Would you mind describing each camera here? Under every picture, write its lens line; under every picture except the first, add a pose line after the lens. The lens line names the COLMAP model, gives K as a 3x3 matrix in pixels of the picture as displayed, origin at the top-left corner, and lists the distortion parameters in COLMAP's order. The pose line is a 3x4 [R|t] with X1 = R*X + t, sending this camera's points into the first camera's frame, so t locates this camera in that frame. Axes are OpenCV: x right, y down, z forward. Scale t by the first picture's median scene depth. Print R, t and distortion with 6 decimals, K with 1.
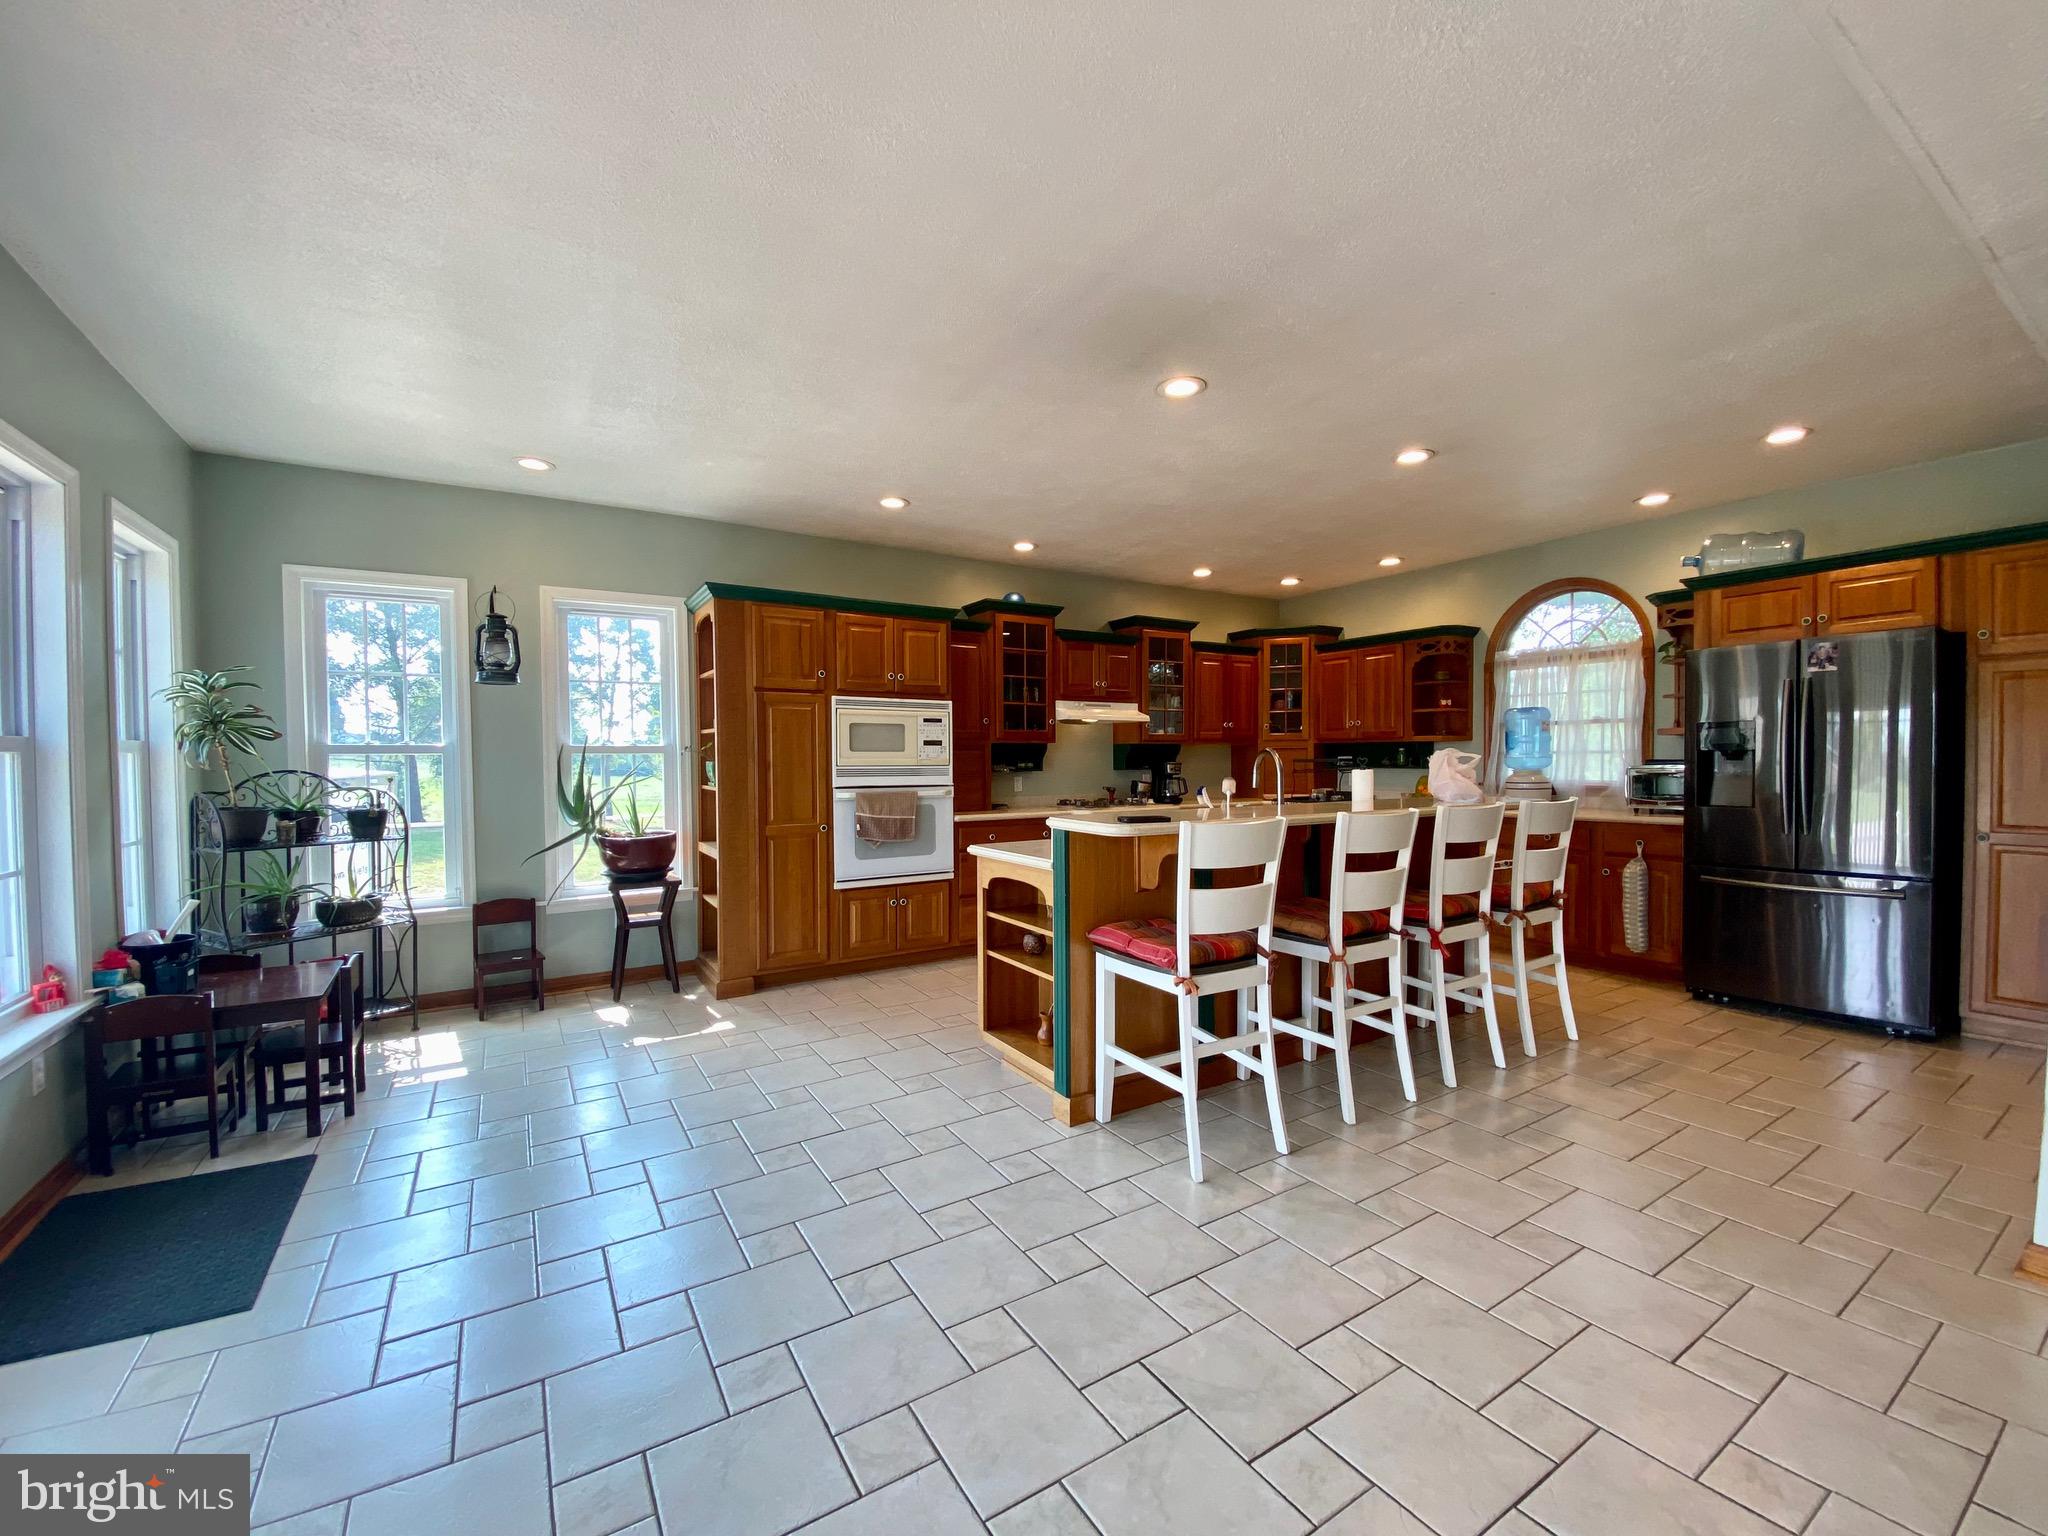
lens RADIAL K [[818.8, 0, 1024.1], [0, 818.8, 771.5], [0, 0, 1]] dist [0.006288, -0.012254]
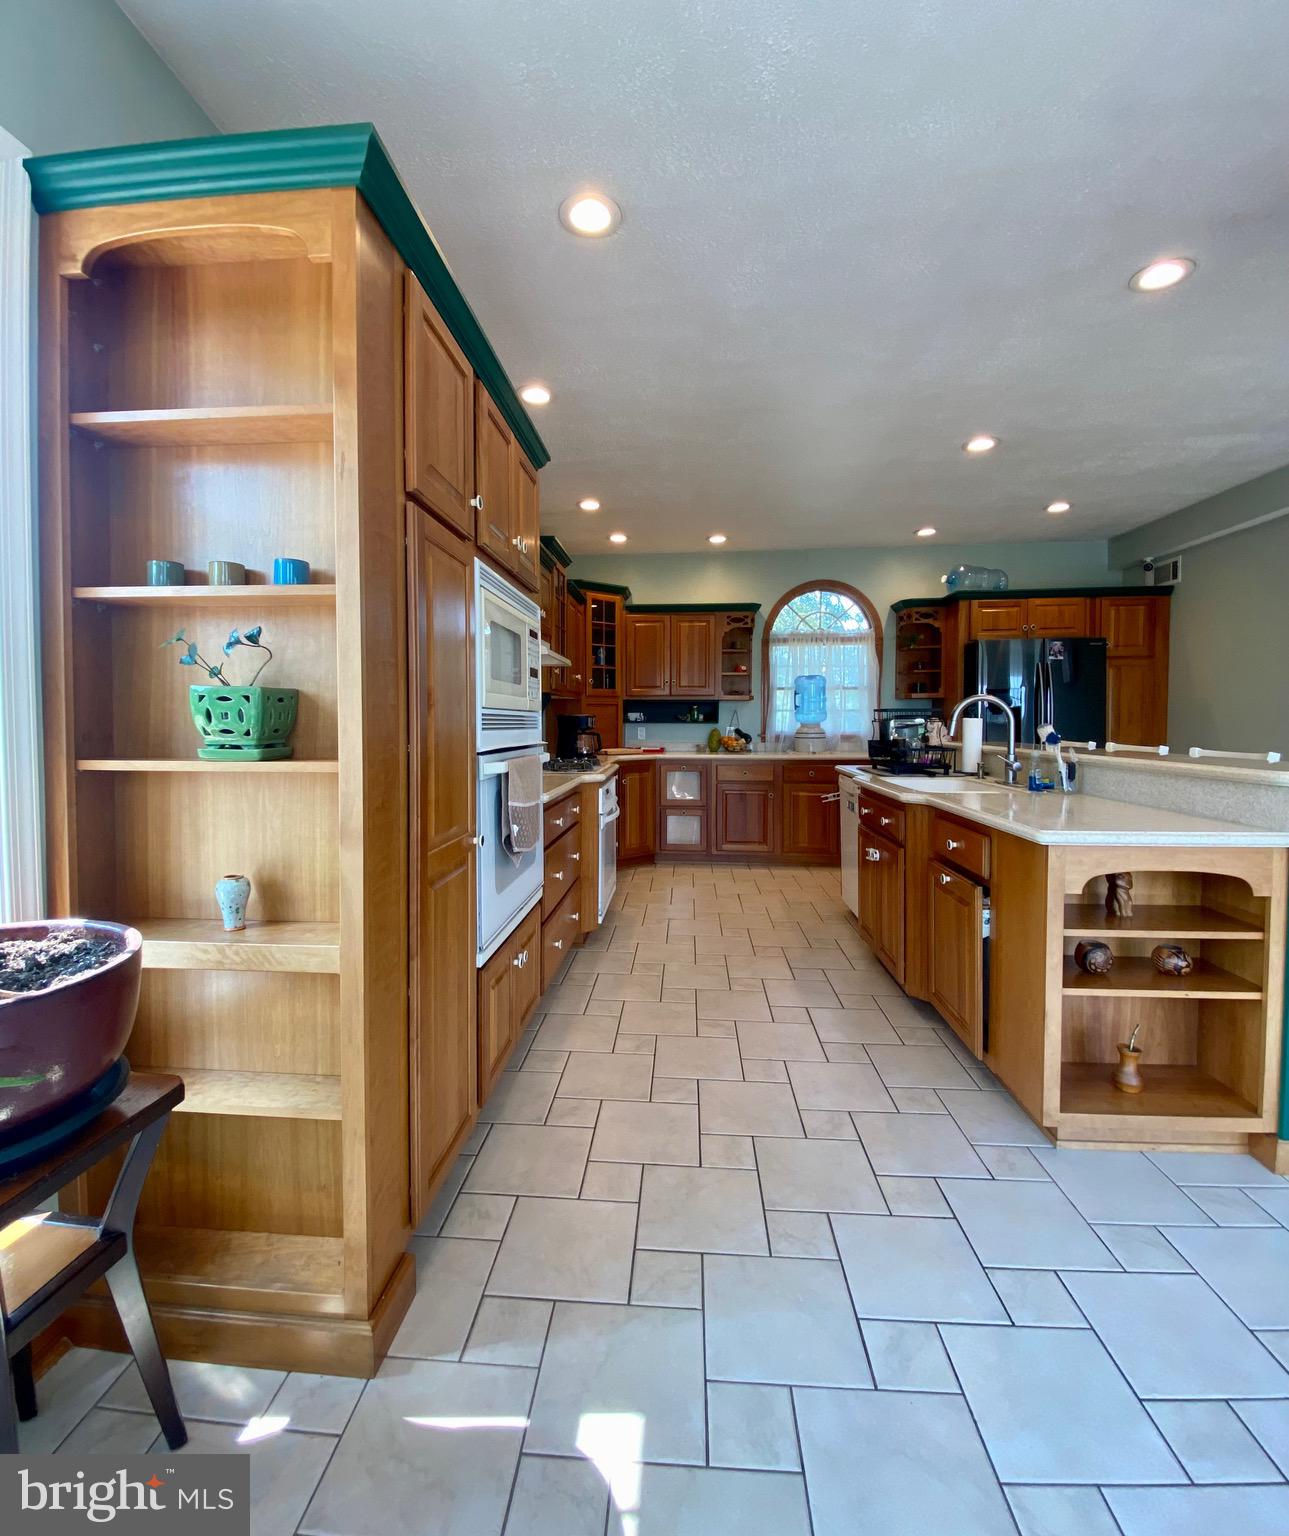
lens RADIAL K [[690.5, 0, 630.3], [0, 690.5, 741.6], [0, 0, 1]] dist [-0.014786, -0.002688]
pose [[0.598544, -0.017836, 0.800891, -0.518321], [0.011134, 0.999841, 0.013946, 0.009256], [-0.801012, 0.000570, 0.598648, 0.721634]]
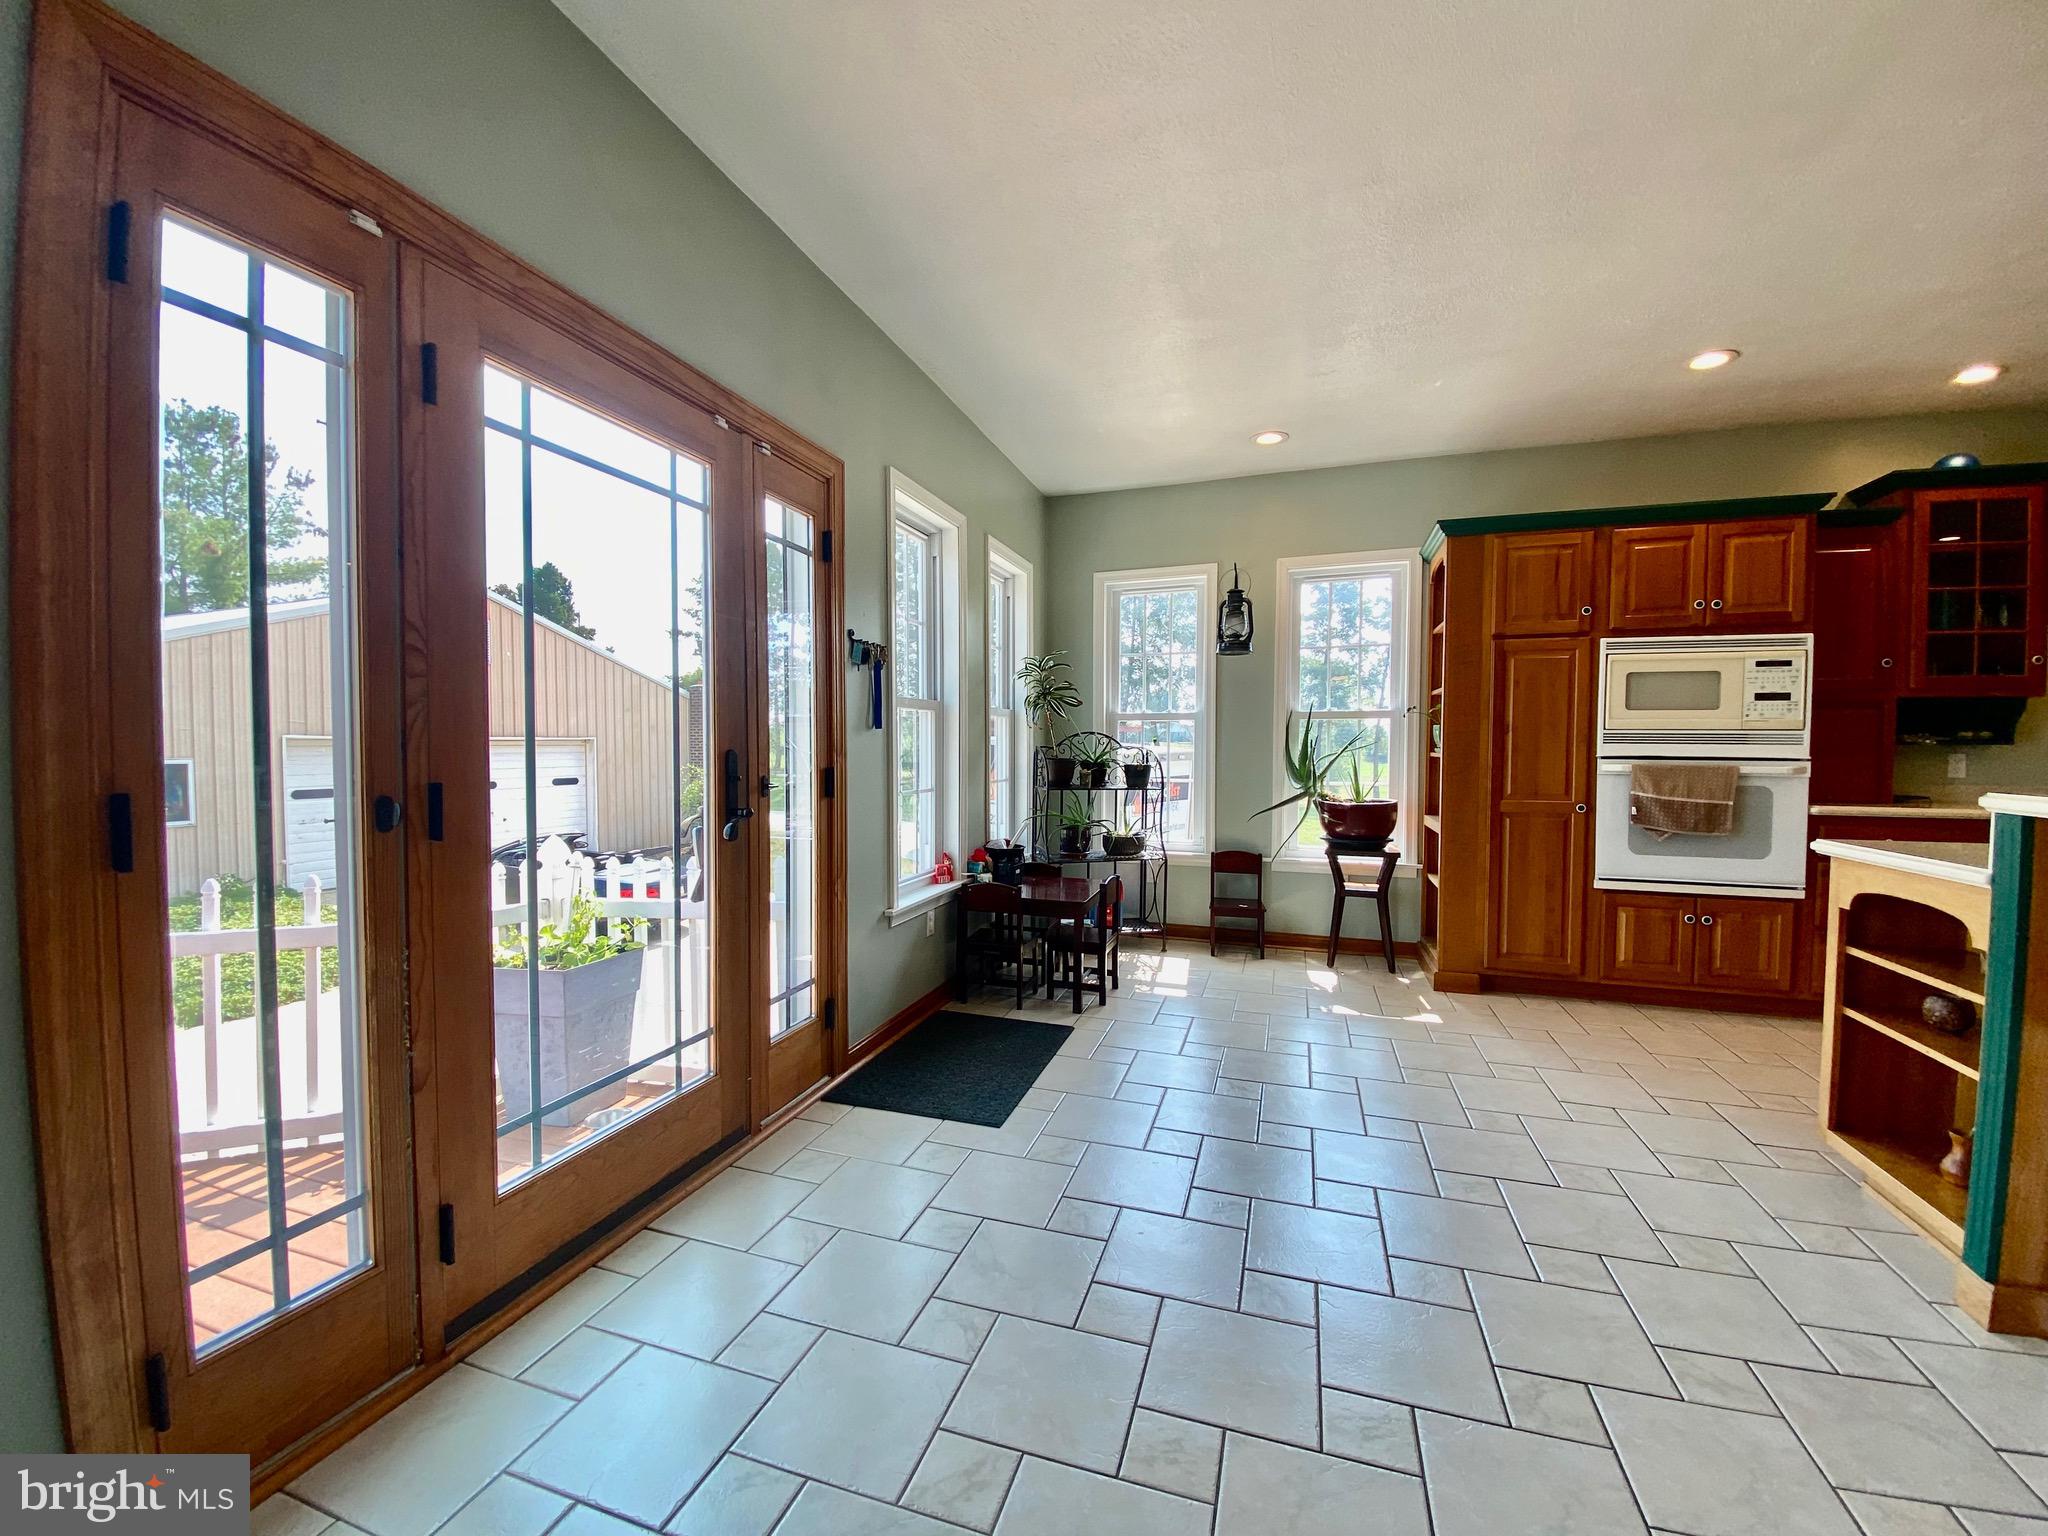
lens RADIAL K [[818.8, 0, 1017.6], [0, 818.8, 775.5], [0, 0, 1]] dist [0.006288, -0.012254]
pose [[0.628706, 0.037022, -0.776761, 0.026846], [-0.021676, 0.999312, 0.030085, 0.026922], [0.777341, -0.002078, 0.629076, 0.081866]]
